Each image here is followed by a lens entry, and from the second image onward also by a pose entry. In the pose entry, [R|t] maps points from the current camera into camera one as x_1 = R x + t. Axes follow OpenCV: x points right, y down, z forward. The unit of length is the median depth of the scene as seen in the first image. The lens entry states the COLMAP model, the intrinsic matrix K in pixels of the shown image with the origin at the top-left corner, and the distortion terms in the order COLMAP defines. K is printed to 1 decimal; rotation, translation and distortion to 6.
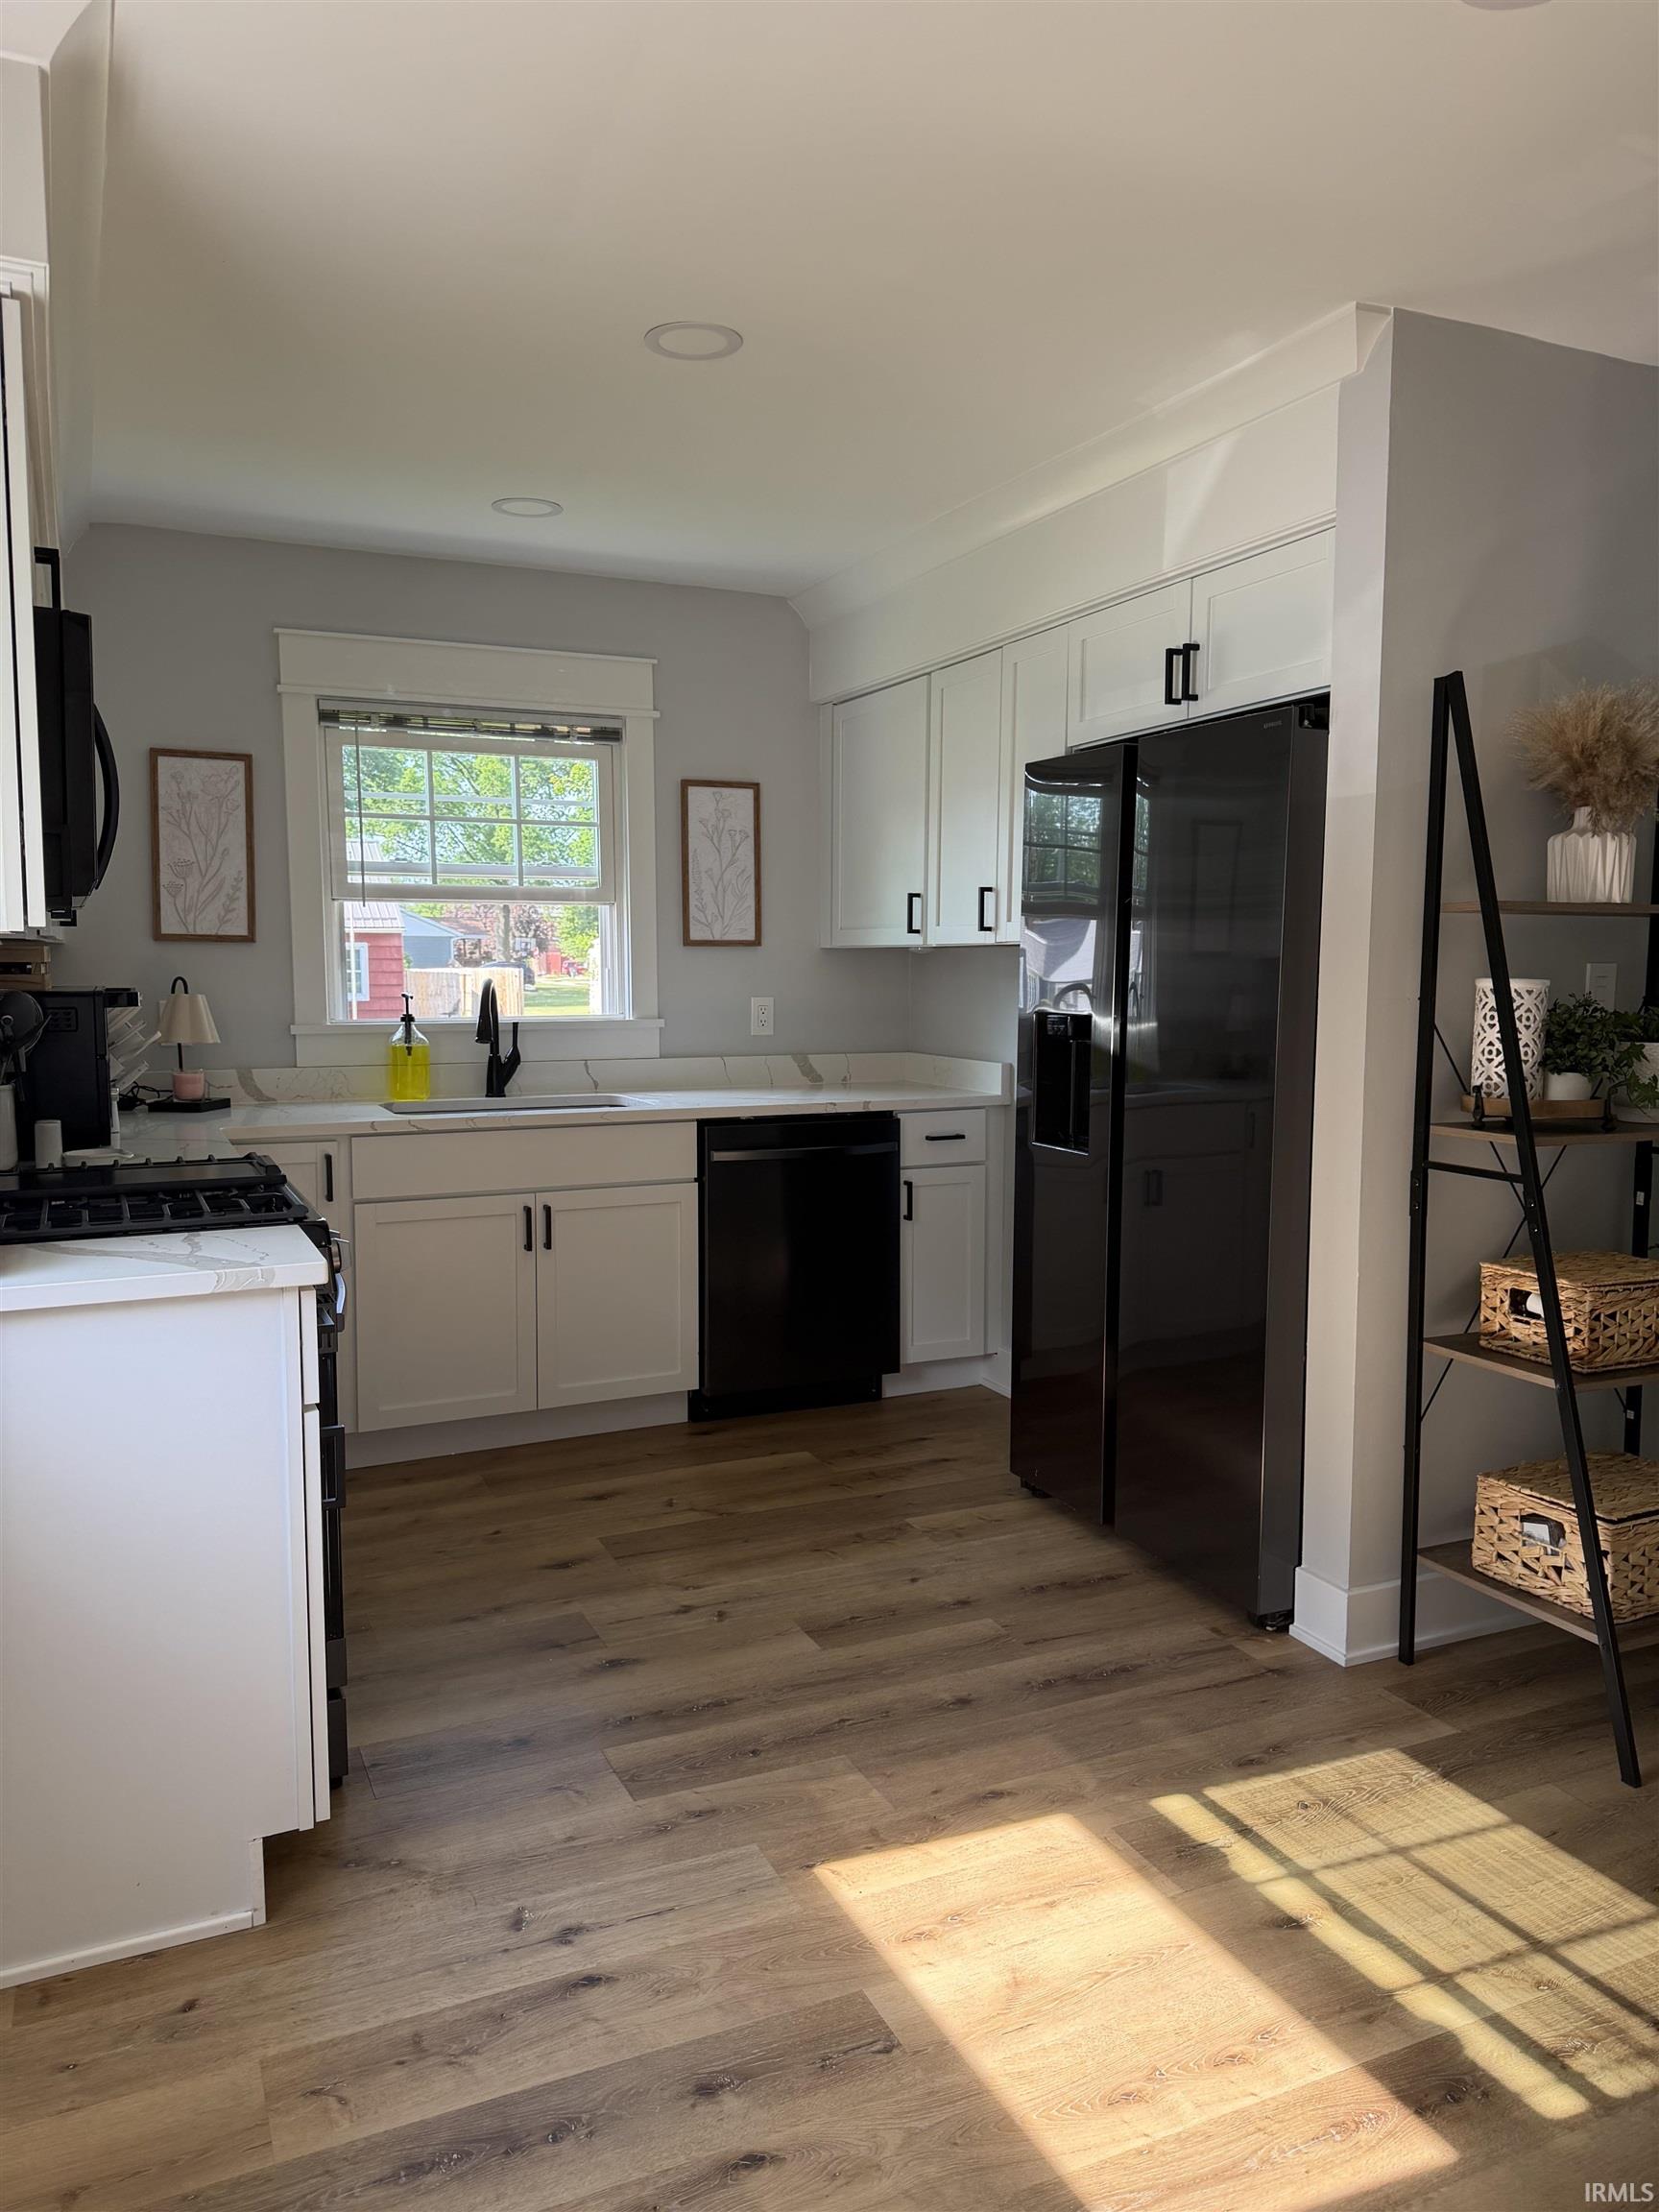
lens RADIAL K [[1576.8, 0, 829.5], [0, 1576.8, 1106.0], [0, 0, 1]] dist [-0.000363, 0.000896]
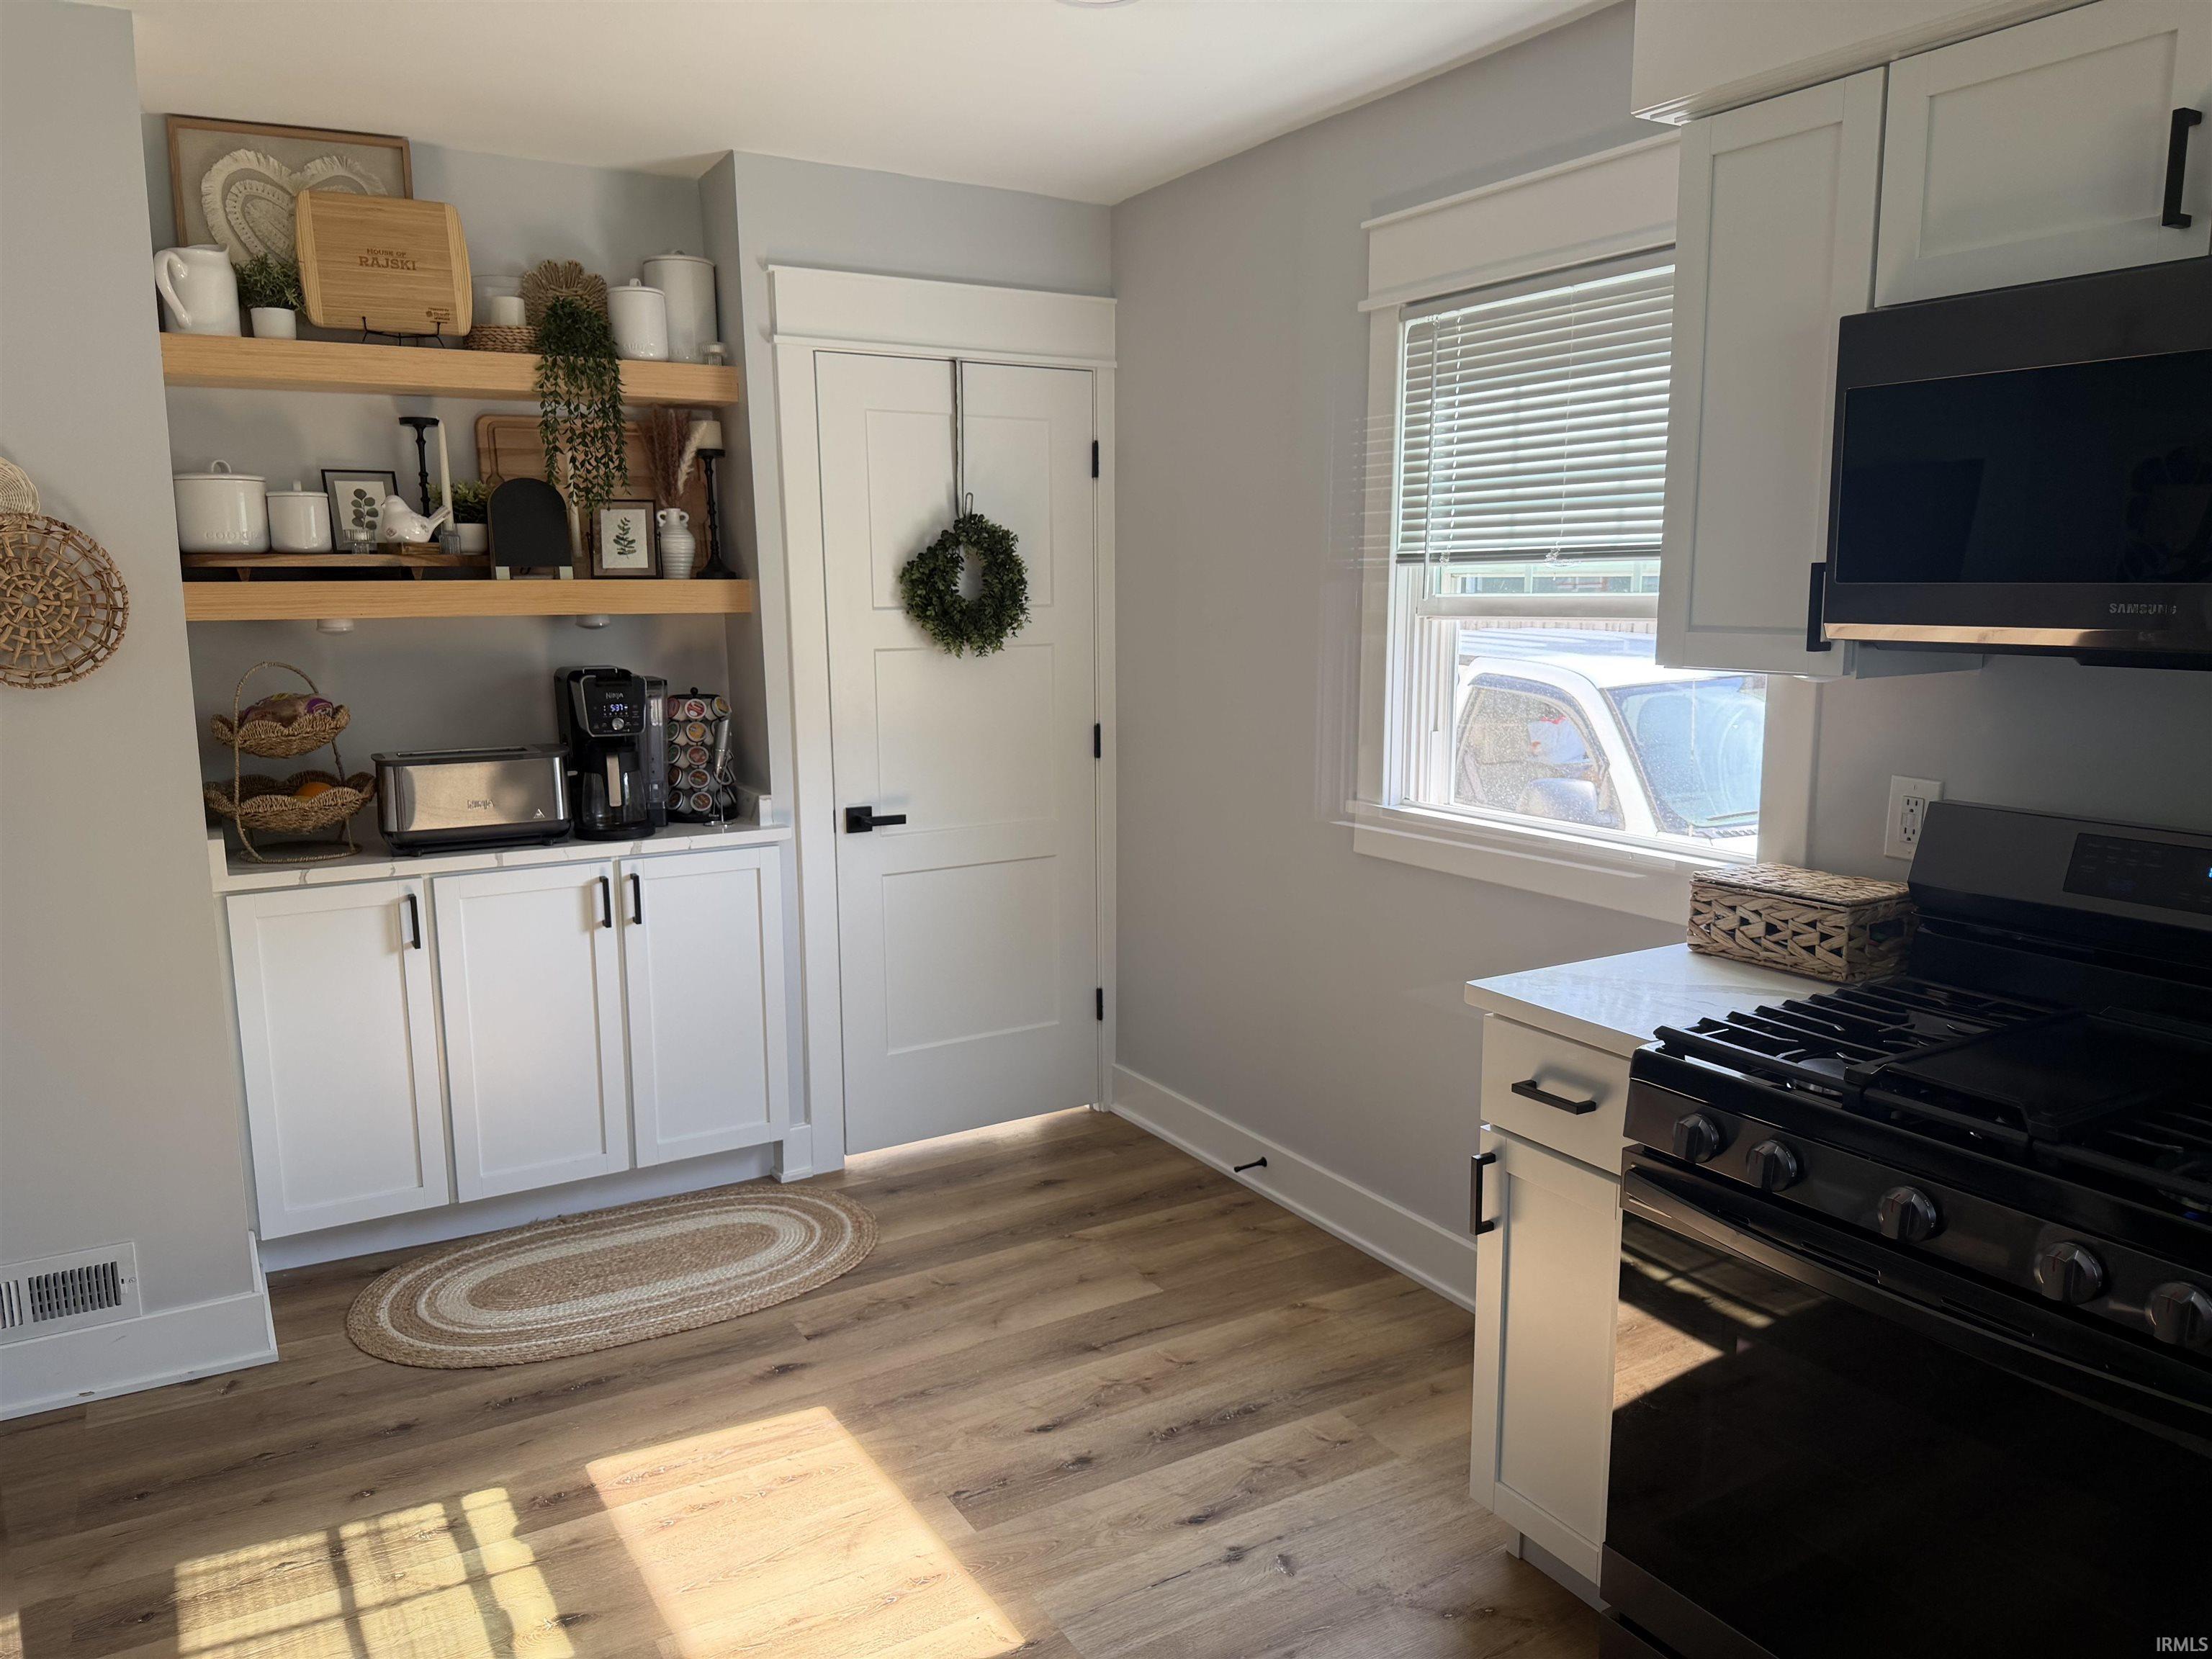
lens RADIAL K [[1576.8, 0, 1106.0], [0, 1576.8, 829.5], [0, 0, 1]] dist [-0.000363, 0.000896]
pose [[-0.995069, 0.019215, -0.097309, 0.029530], [-0.005679, 0.968409, 0.249301, -0.280541], [0.099025, 0.248624, -0.963525, 2.070613]]
